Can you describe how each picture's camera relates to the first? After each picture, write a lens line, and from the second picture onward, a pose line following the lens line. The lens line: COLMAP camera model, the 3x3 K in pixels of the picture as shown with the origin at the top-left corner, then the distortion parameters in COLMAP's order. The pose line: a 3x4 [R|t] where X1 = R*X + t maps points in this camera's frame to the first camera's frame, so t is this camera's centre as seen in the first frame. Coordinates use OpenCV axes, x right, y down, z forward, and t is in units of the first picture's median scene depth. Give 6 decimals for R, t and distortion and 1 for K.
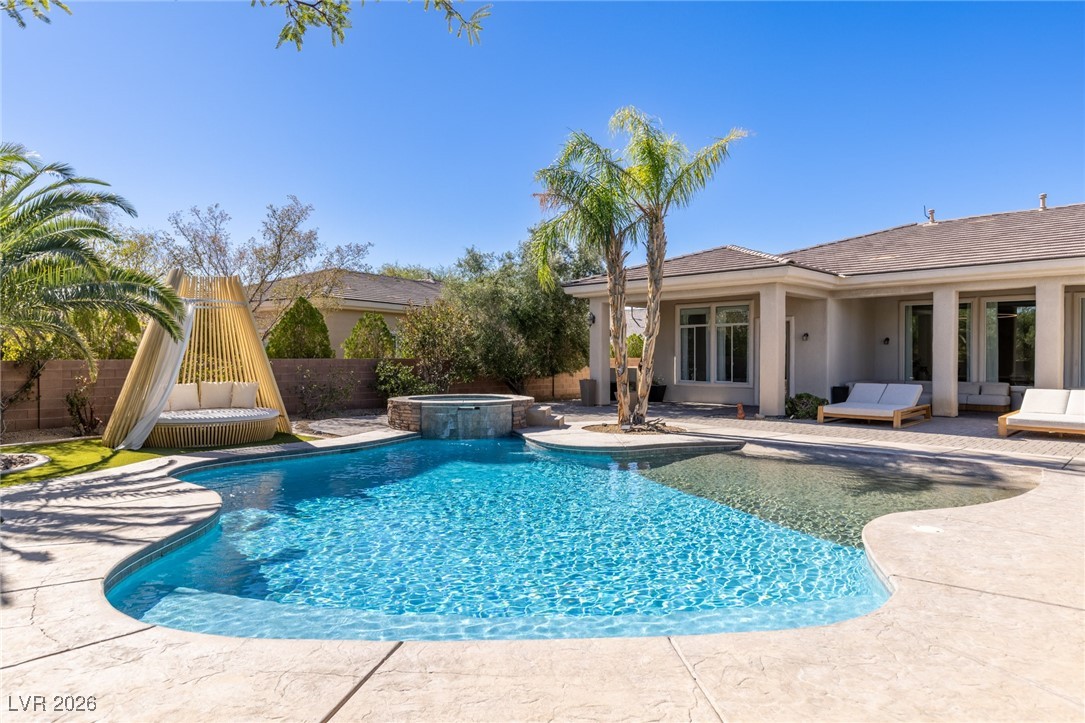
lens RADIAL K [[678.6, 0, 544.8], [0, 678.6, 359.9], [0, 0, 1]] dist [-0.001644, -0.001341]
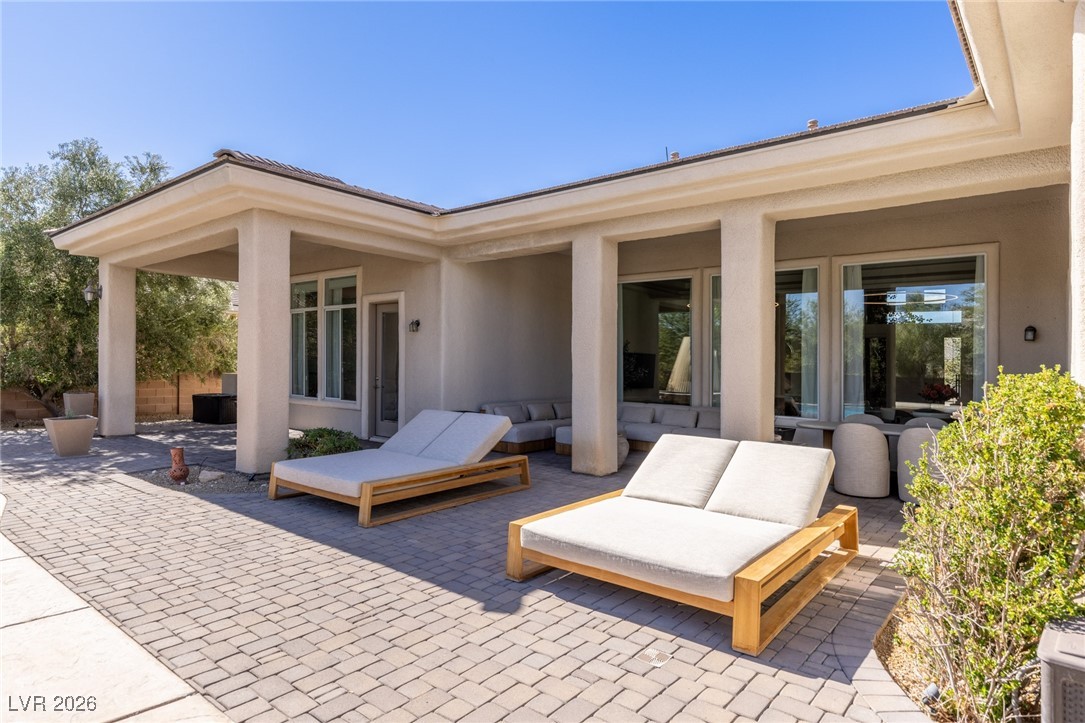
lens RADIAL K [[619.5, 0, 546.3], [0, 619.5, 360.0], [0, 0, 1]] dist [0.000815, 0.000018]
pose [[0.995125, 0.014164, 0.097596, 0.474708], [-0.012879, 0.999822, -0.013788, 0.001492], [-0.097774, 0.012464, 0.995131, 0.483169]]
